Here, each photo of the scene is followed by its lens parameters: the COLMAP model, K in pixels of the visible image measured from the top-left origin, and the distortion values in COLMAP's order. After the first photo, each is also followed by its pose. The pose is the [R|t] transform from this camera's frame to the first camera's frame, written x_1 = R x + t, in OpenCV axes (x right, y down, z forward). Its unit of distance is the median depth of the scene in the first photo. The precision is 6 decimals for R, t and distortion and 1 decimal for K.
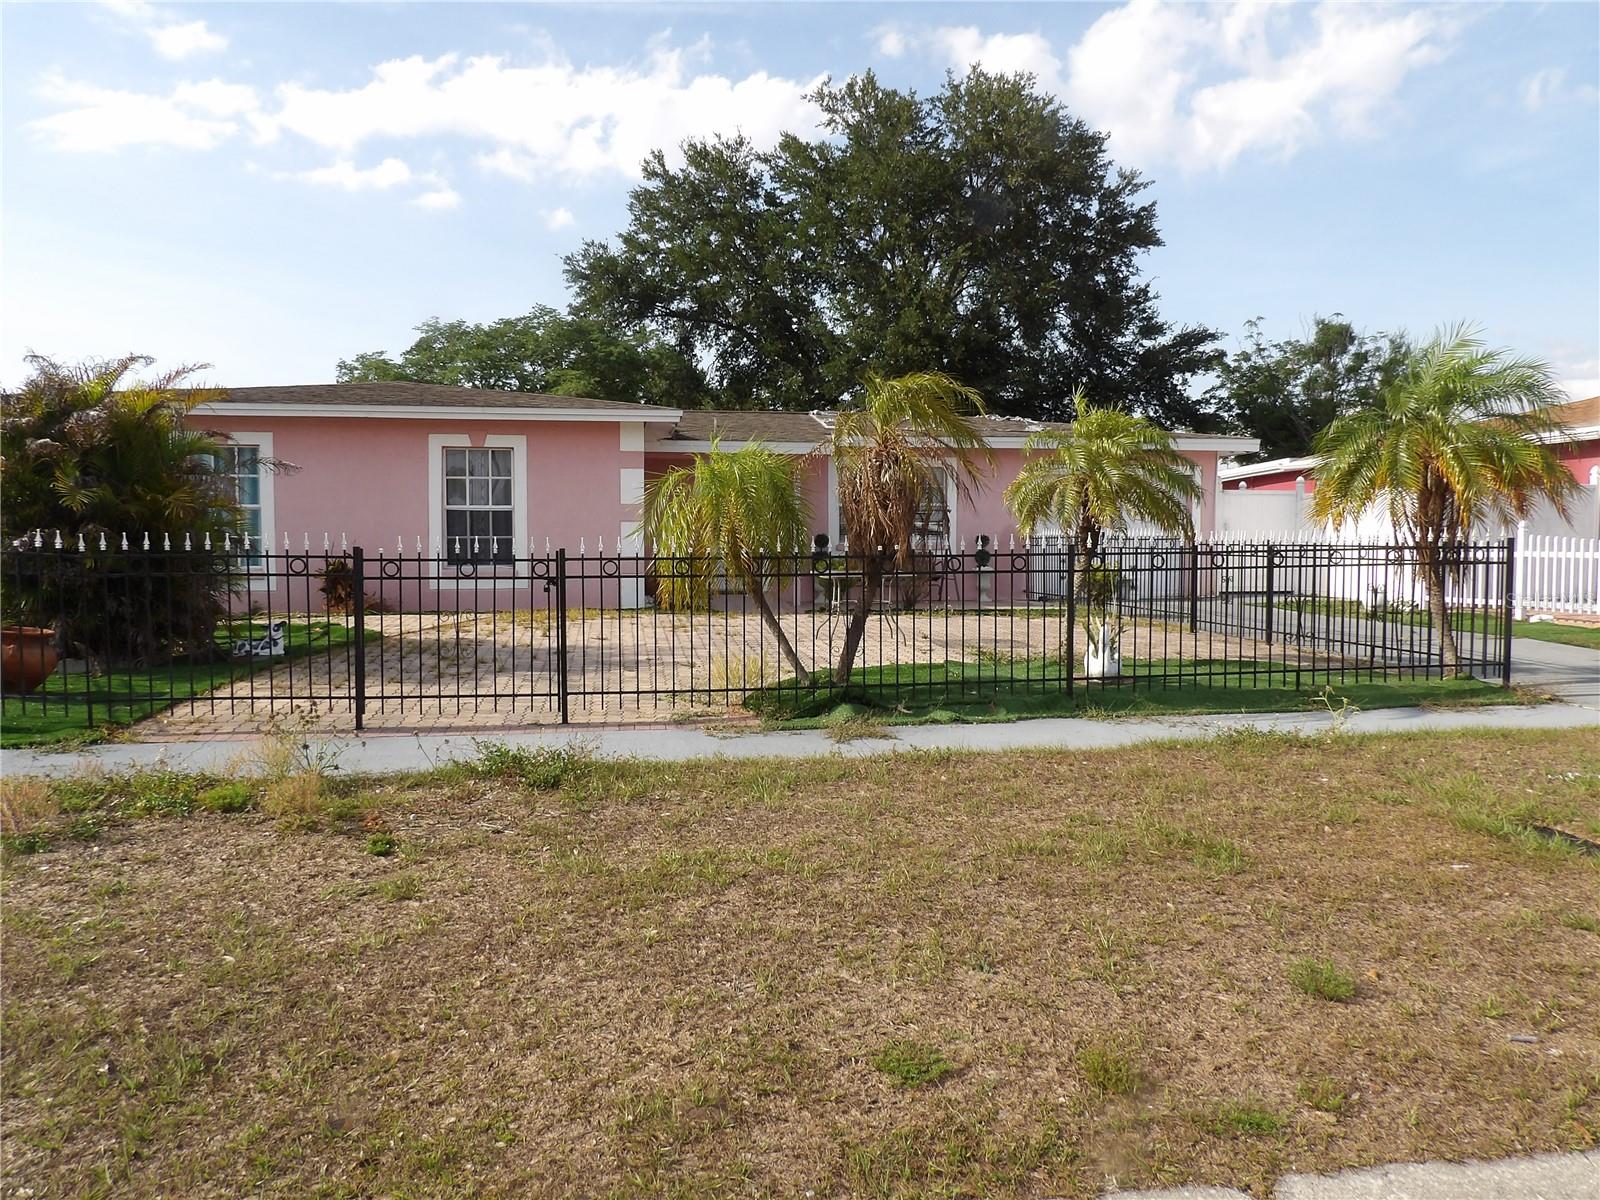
lens RADIAL K [[1153.3, 0, 806.8], [0, 1153.3, 588.7], [0, 0, 1]] dist [-0.018328, 0.037648]
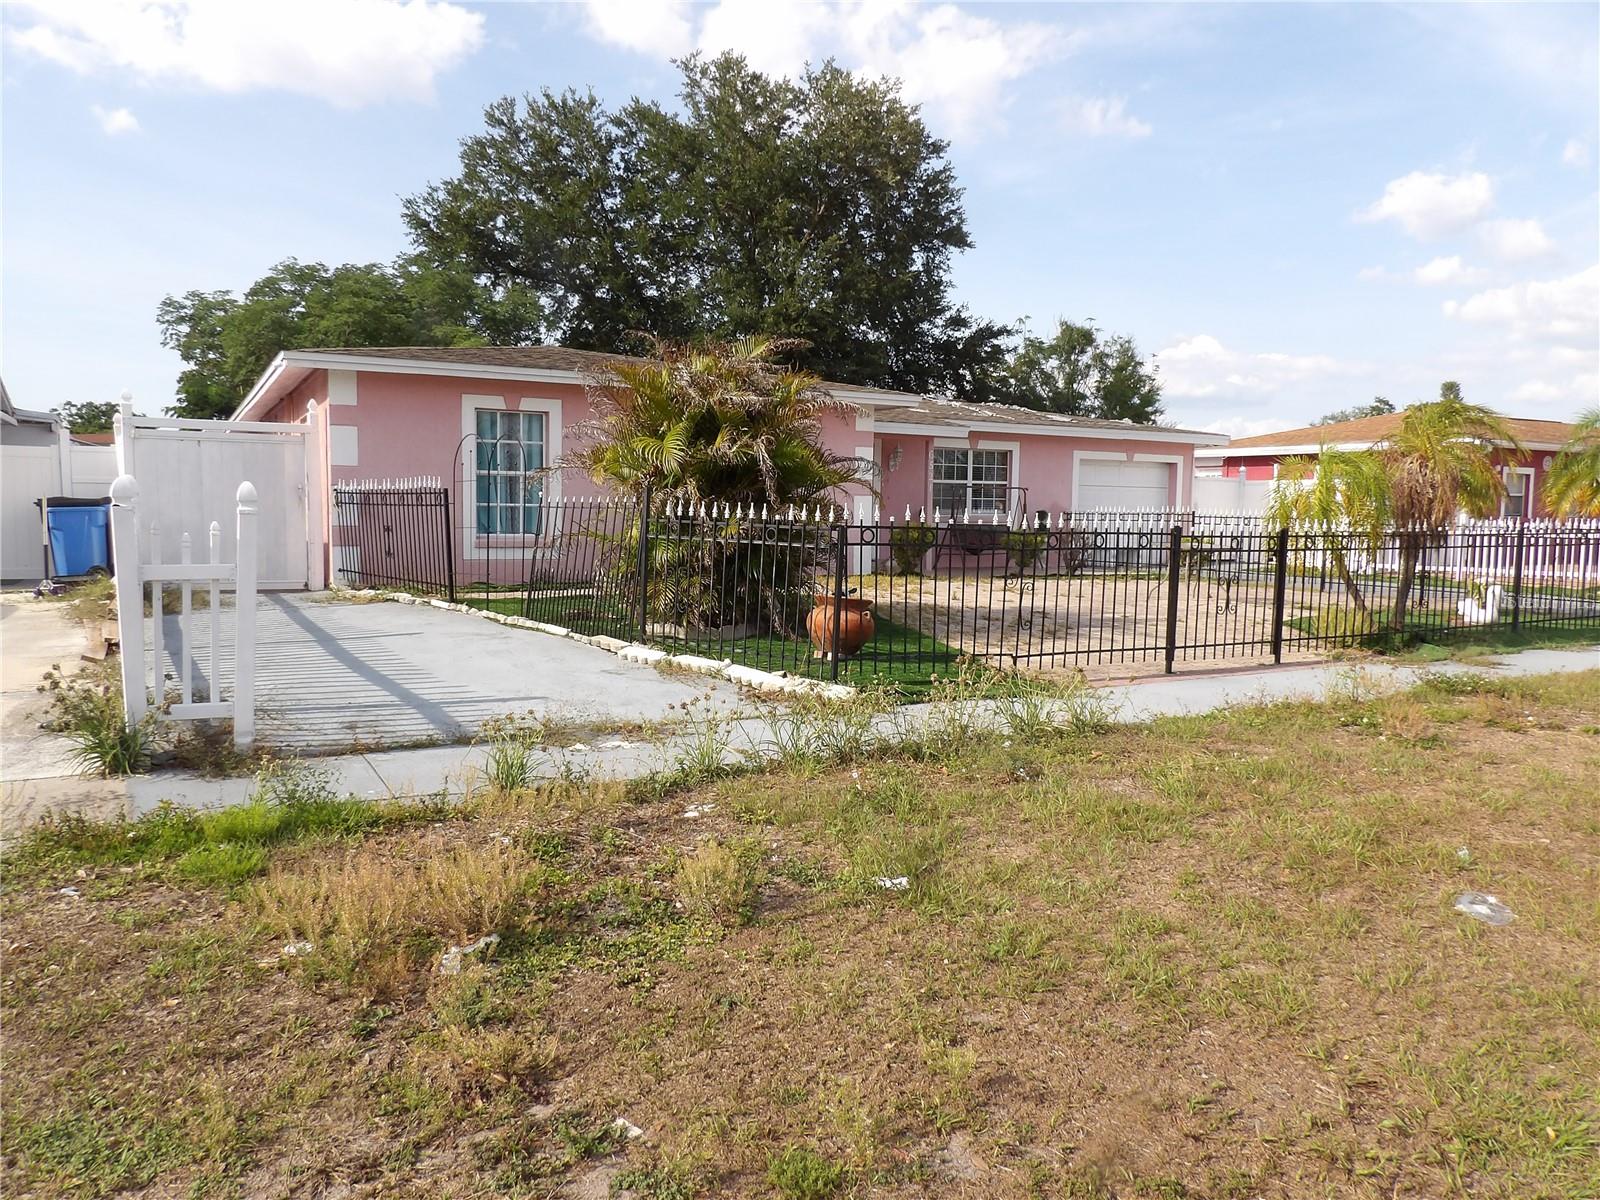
lens RADIAL K [[1153.3, 0, 794.4], [0, 1153.3, 606.8], [0, 0, 1]] dist [-0.018328, 0.037648]
pose [[0.943705, -0.010993, 0.330605, -0.238072], [-0.004323, 0.998952, 0.045555, -0.000590], [-0.330760, -0.044420, 0.942669, -0.008852]]
